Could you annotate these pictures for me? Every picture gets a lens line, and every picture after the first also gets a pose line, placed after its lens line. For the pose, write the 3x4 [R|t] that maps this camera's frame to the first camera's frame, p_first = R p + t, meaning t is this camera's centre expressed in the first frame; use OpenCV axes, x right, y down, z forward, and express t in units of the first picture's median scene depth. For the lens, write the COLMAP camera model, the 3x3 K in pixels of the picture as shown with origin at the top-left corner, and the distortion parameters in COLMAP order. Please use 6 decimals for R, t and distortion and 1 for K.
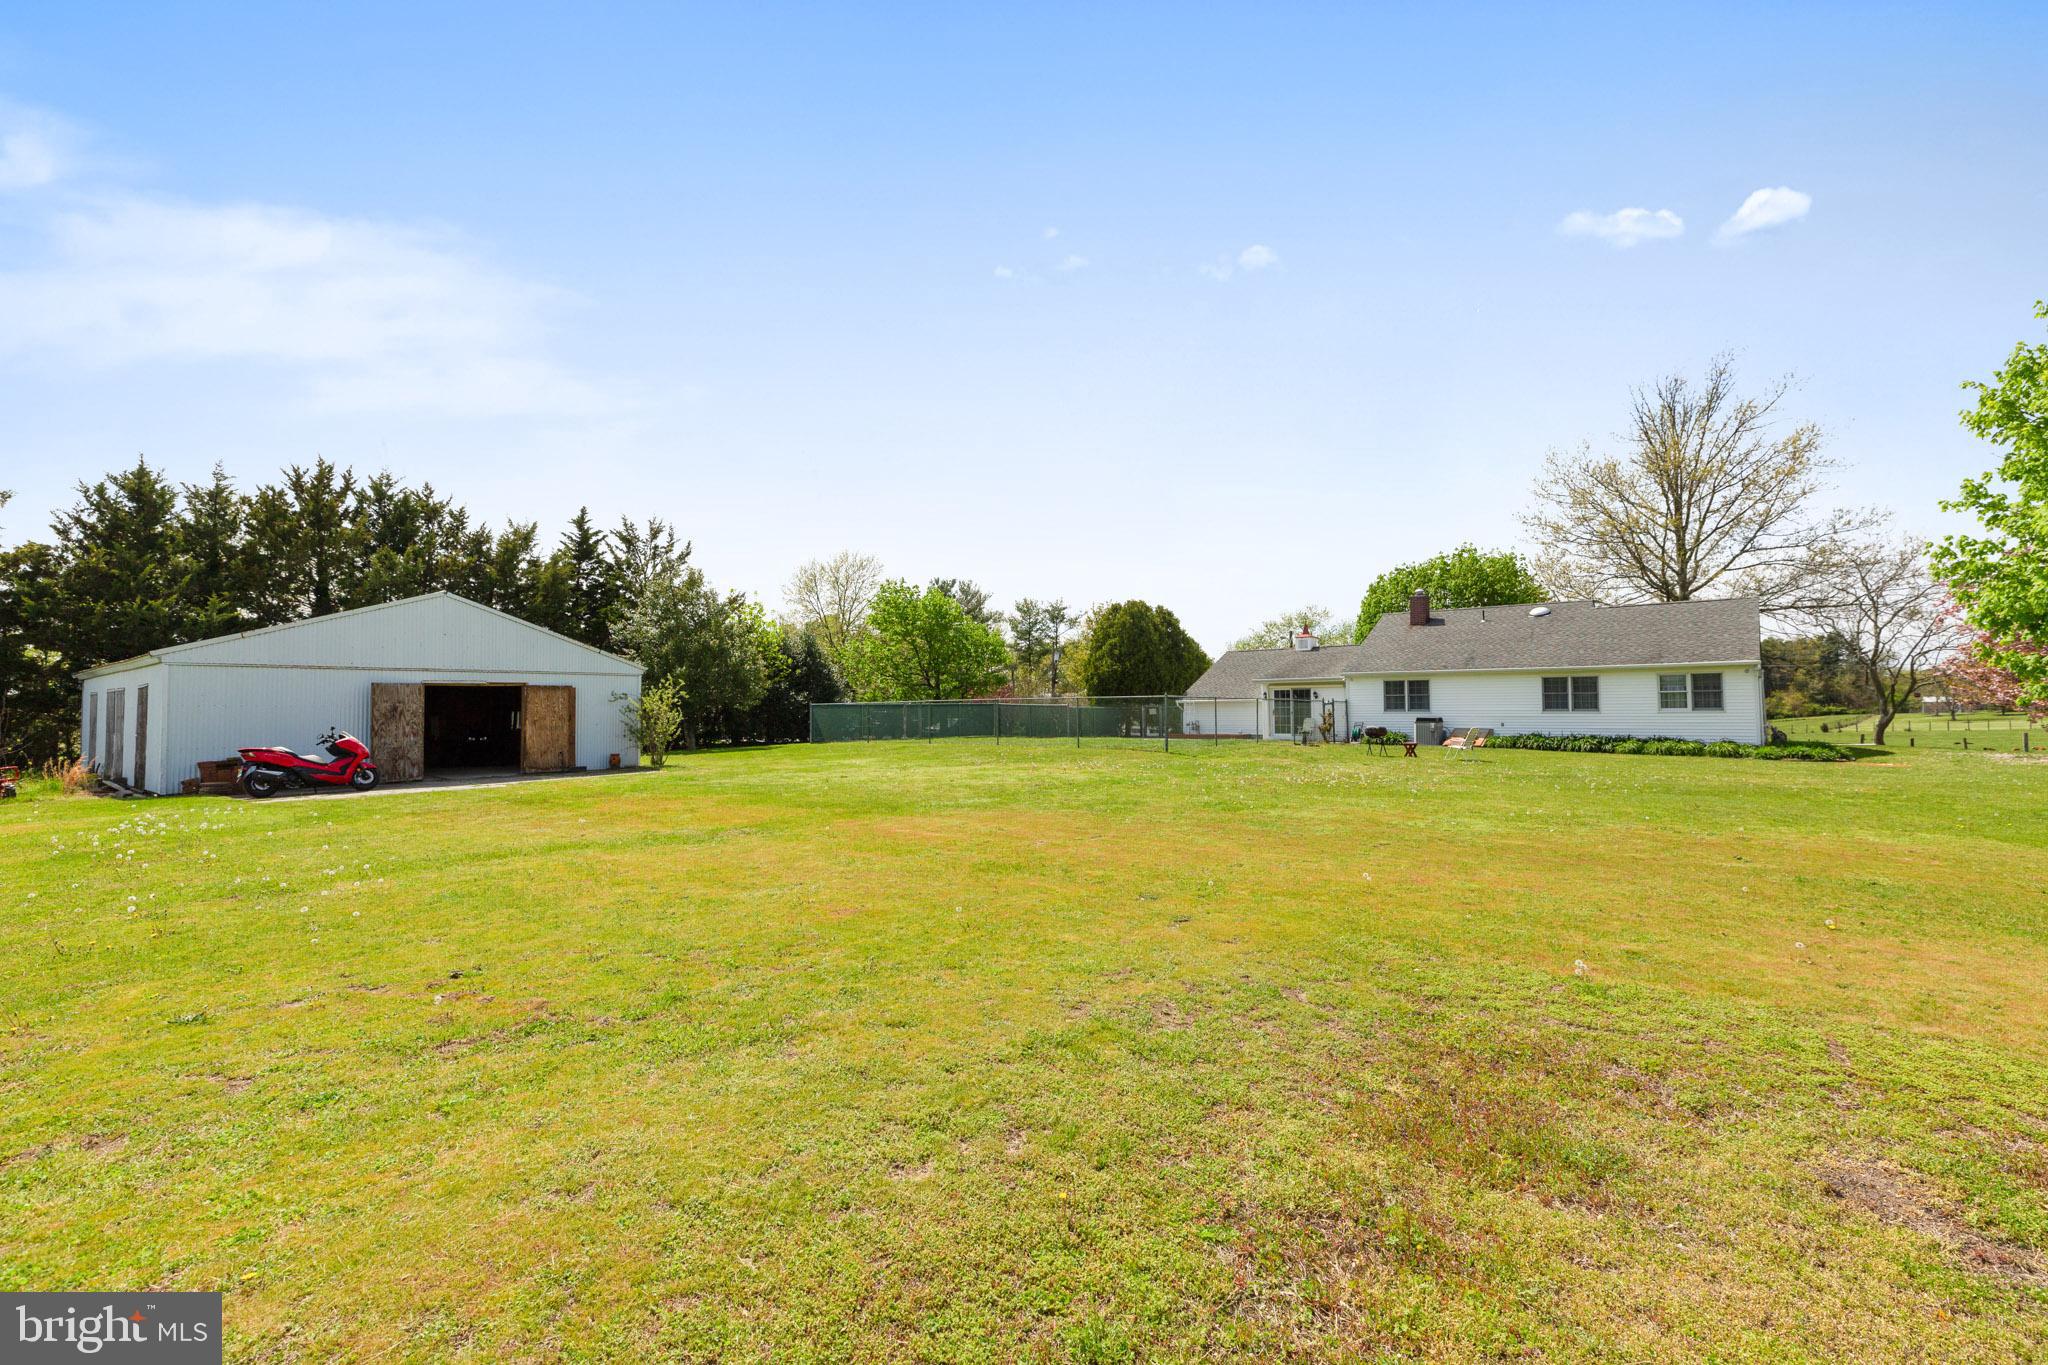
lens RADIAL K [[929.2, 0, 1019.7], [0, 929.2, 677.1], [0, 0, 1]] dist [-0.000867, 0.000027]
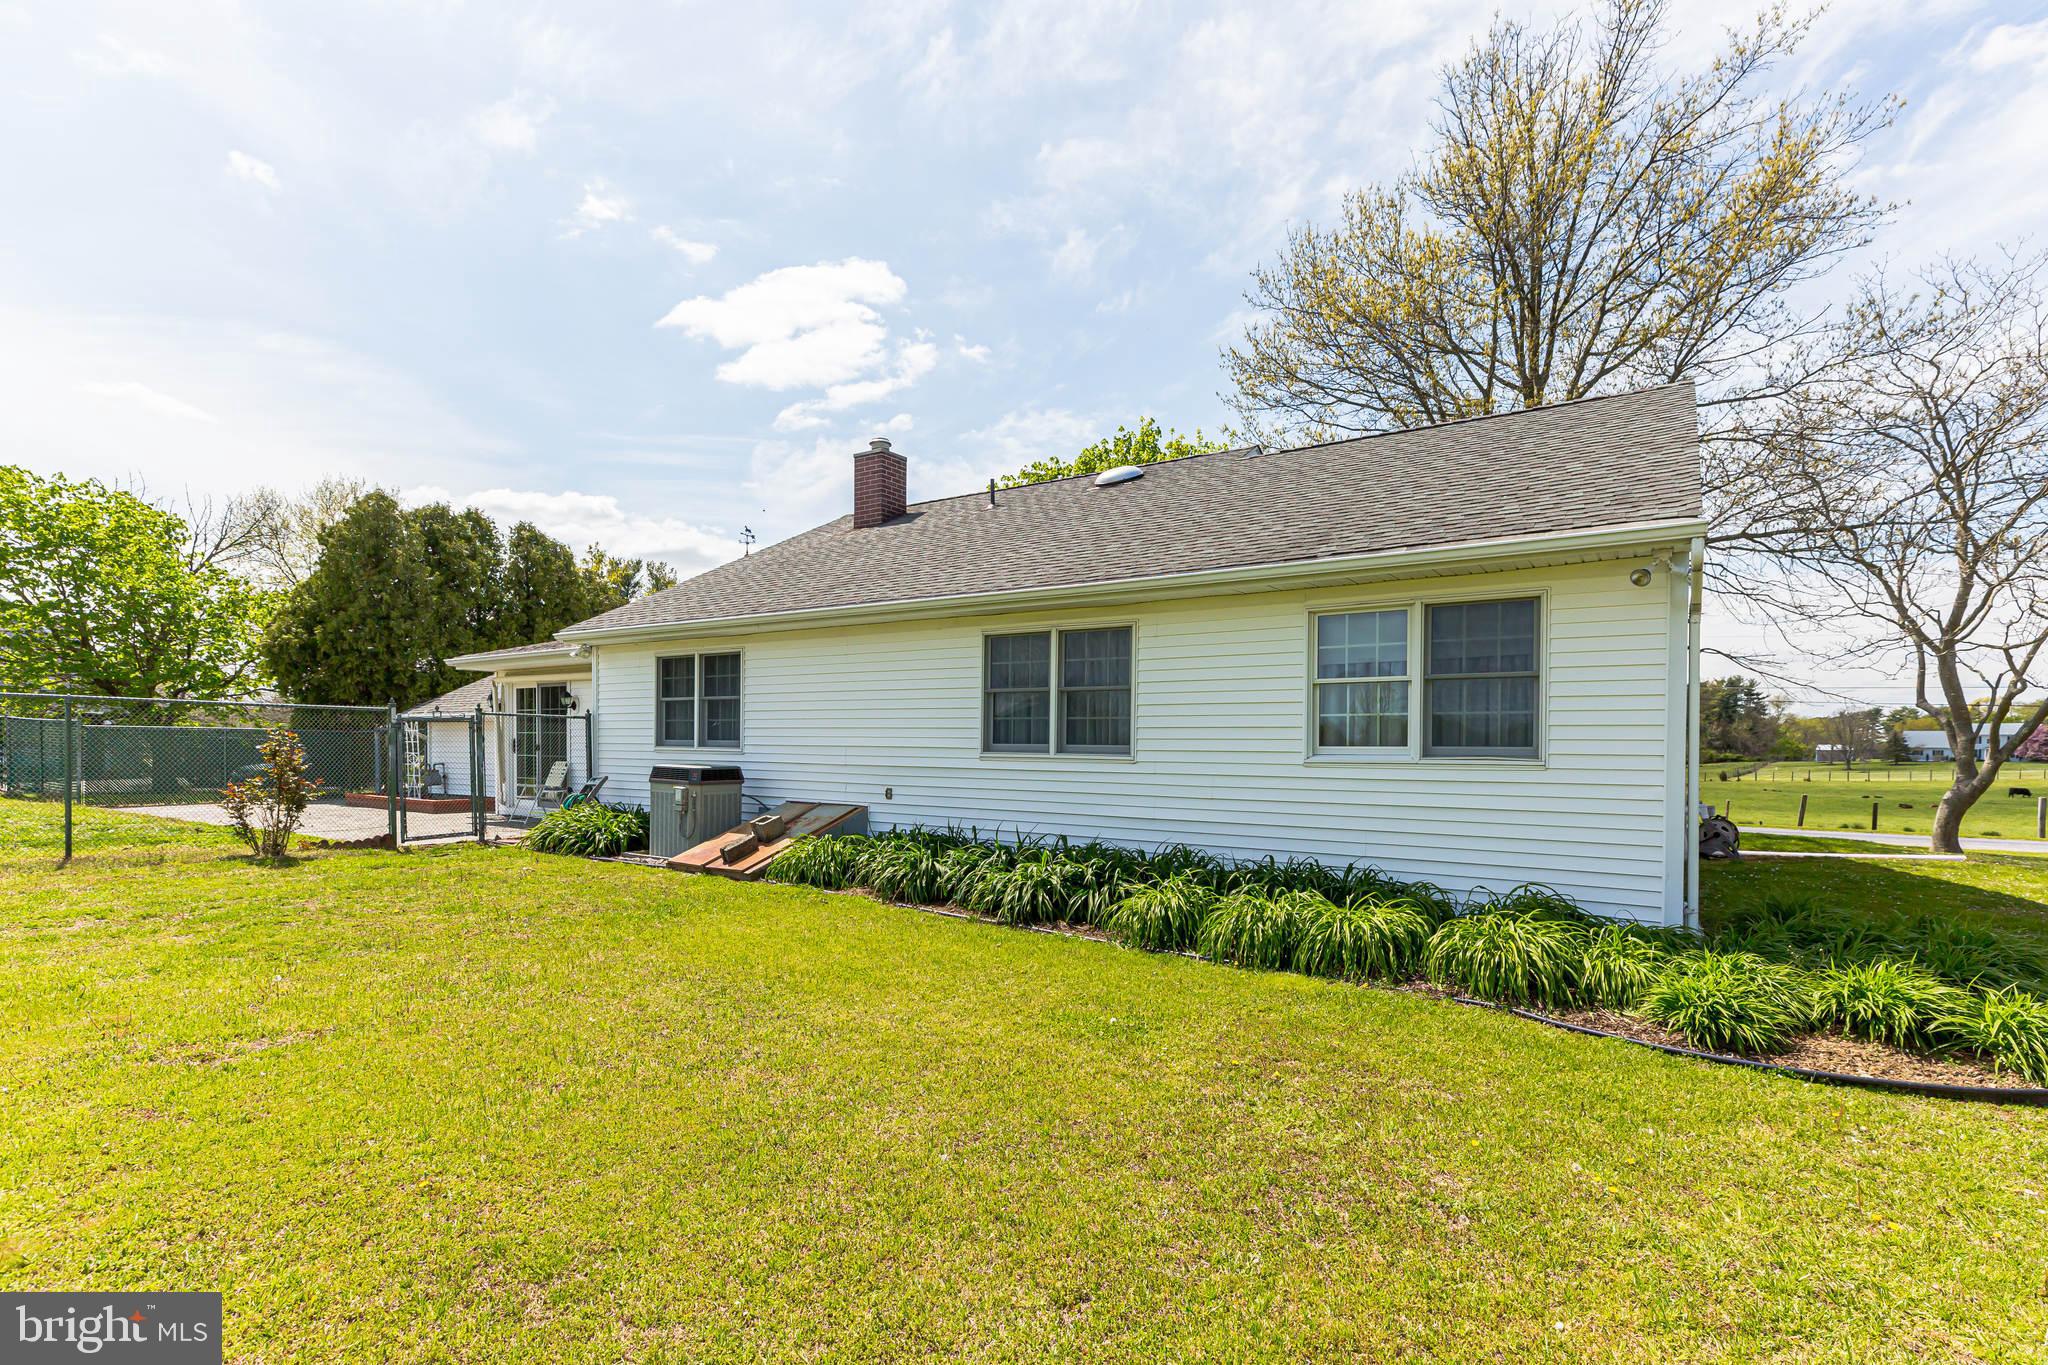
lens RADIAL K [[929.2, 0, 1068.4], [0, 929.2, 764.5], [0, 0, 1]] dist [-0.000867, 0.000027]
pose [[0.994209, 0.013449, 0.106620, 0.557154], [-0.019368, 0.998317, 0.054670, 0.024406], [-0.105705, -0.056418, 0.992796, 0.706946]]
